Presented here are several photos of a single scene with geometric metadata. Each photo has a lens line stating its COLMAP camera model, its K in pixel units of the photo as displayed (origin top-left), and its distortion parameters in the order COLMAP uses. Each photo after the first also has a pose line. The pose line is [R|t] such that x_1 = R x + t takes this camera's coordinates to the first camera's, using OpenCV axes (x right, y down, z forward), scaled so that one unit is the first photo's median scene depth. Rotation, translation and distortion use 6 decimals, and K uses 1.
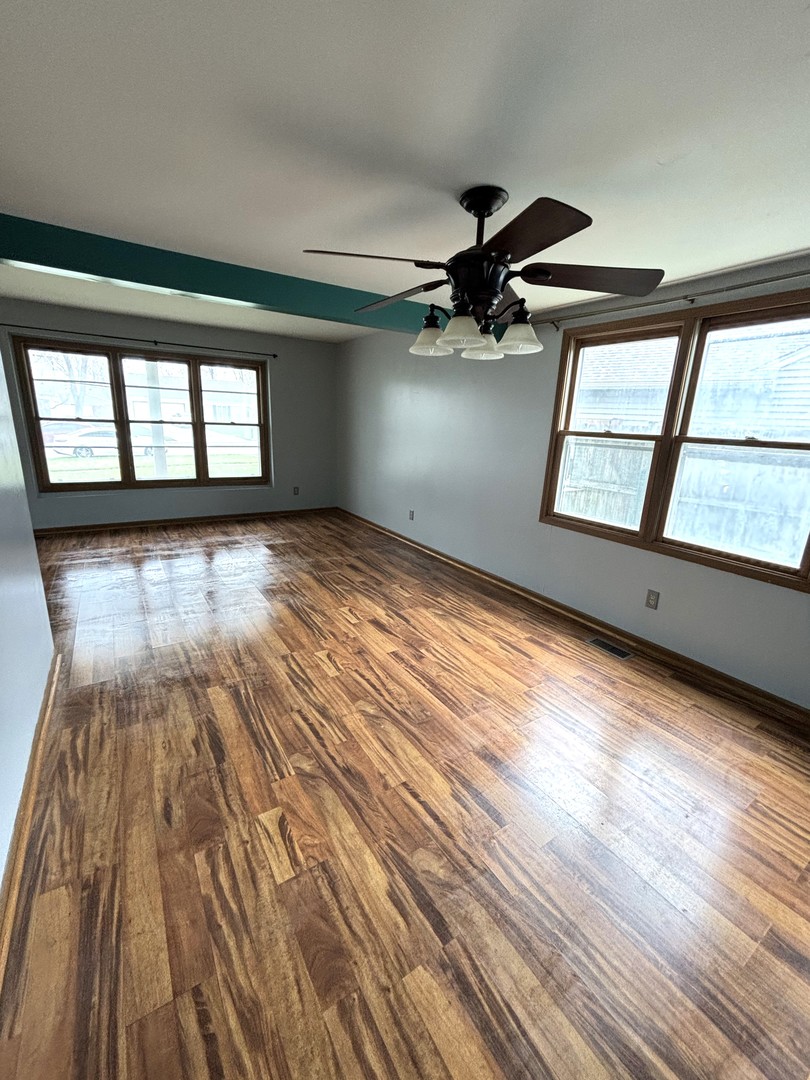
lens RADIAL K [[439.0, 0, 405.0], [0, 439.0, 540.0], [0, 0, 1]] dist [-0.001521, -0.000167]
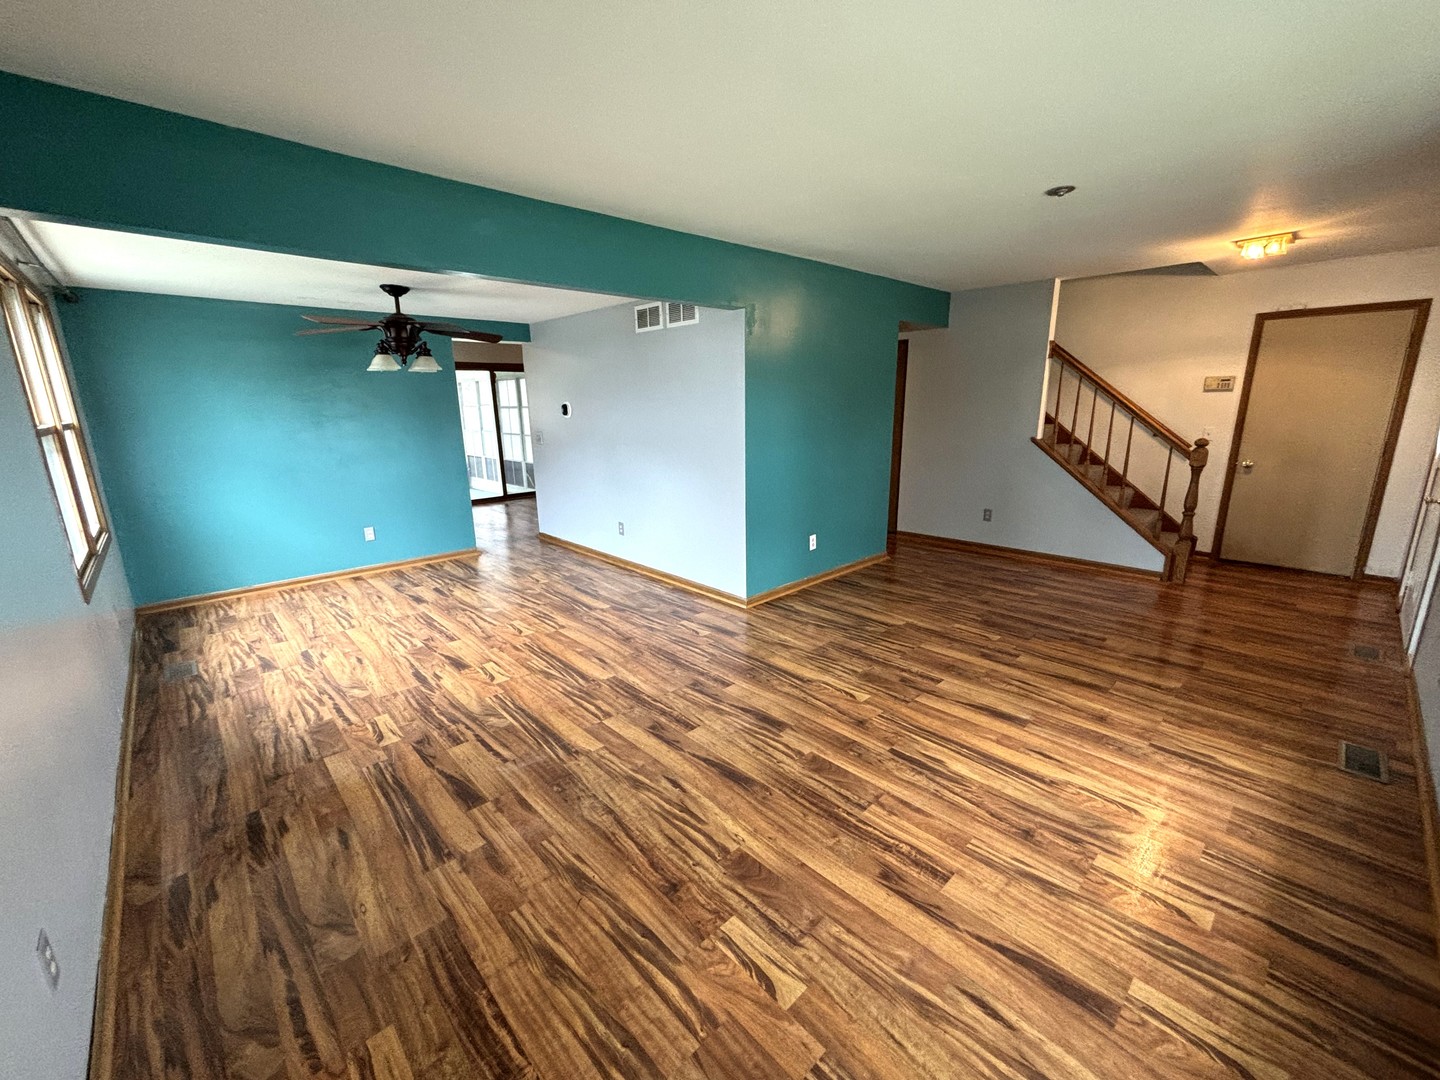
lens RADIAL K [[585.4, 0, 720.0], [0, 585.4, 540.0], [0, 0, 1]] dist [-0.001521, -0.000167]
pose [[-0.983465, 0.021868, -0.179774, -0.325464], [-0.066669, 0.879253, 0.471667, -0.515387], [0.168381, 0.475853, -0.863256, 1.791280]]
